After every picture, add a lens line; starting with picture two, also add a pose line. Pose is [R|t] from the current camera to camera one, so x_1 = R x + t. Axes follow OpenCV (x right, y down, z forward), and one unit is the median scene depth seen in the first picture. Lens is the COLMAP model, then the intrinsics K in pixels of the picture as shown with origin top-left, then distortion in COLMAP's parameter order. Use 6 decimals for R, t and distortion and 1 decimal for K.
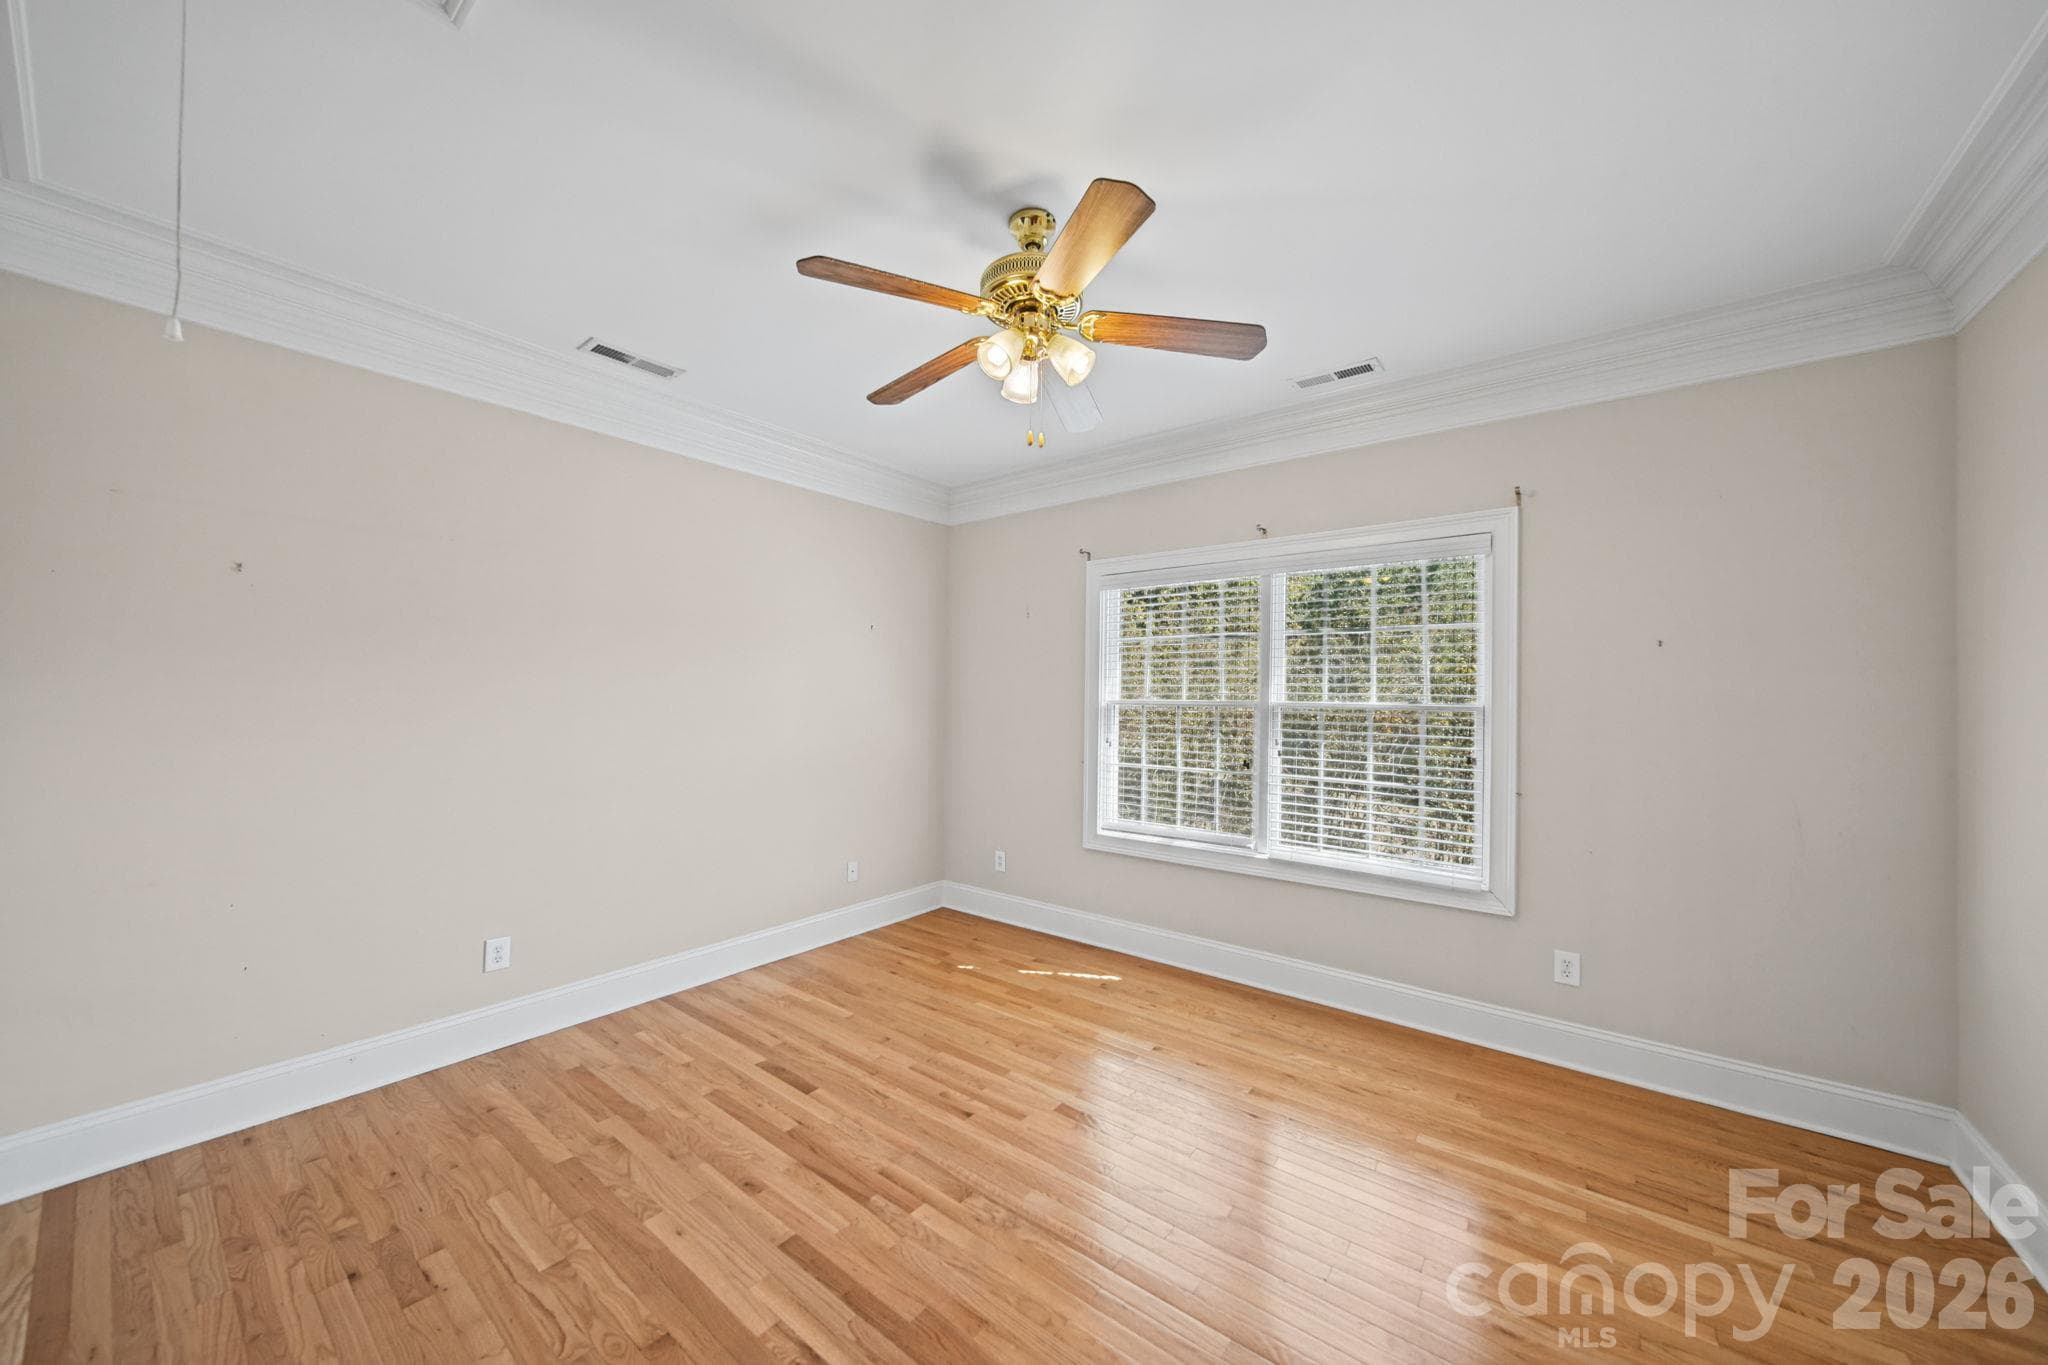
lens RADIAL K [[722.8, 0, 1026.6], [0, 722.8, 701.2], [0, 0, 1]] dist [-0.001905, -0.000033]
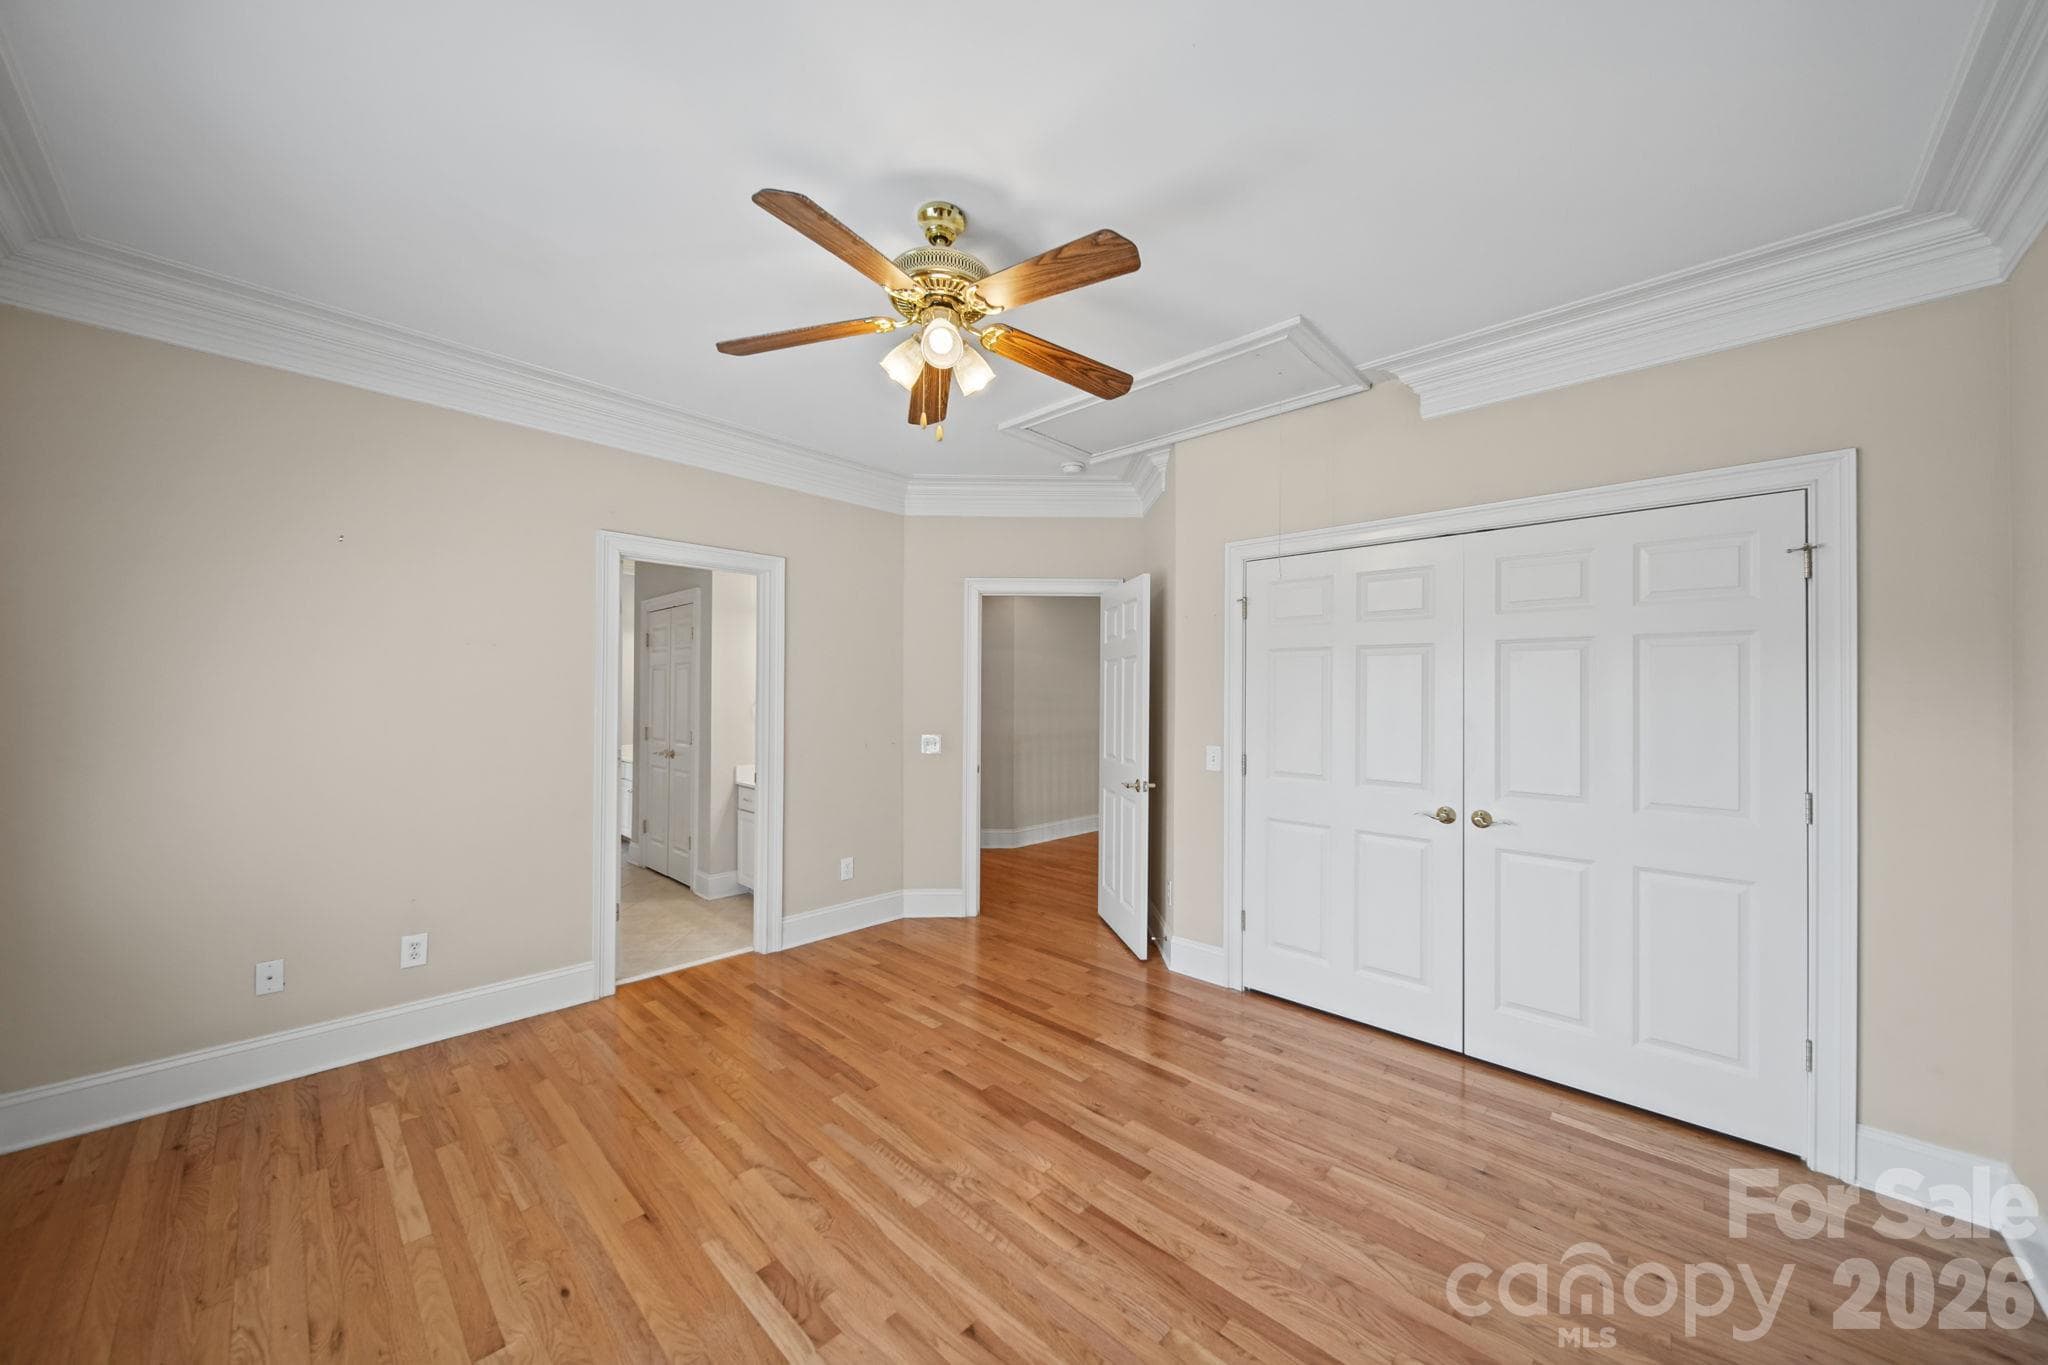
lens RADIAL K [[722.8, 0, 1026.6], [0, 722.8, 701.2], [0, 0, 1]] dist [-0.001905, -0.000033]
pose [[-0.994575, -0.017949, 0.102466, -0.223475], [-0.018499, 0.999819, -0.004417, 0.003411], [-0.102368, -0.006289, -0.994727, 1.951190]]
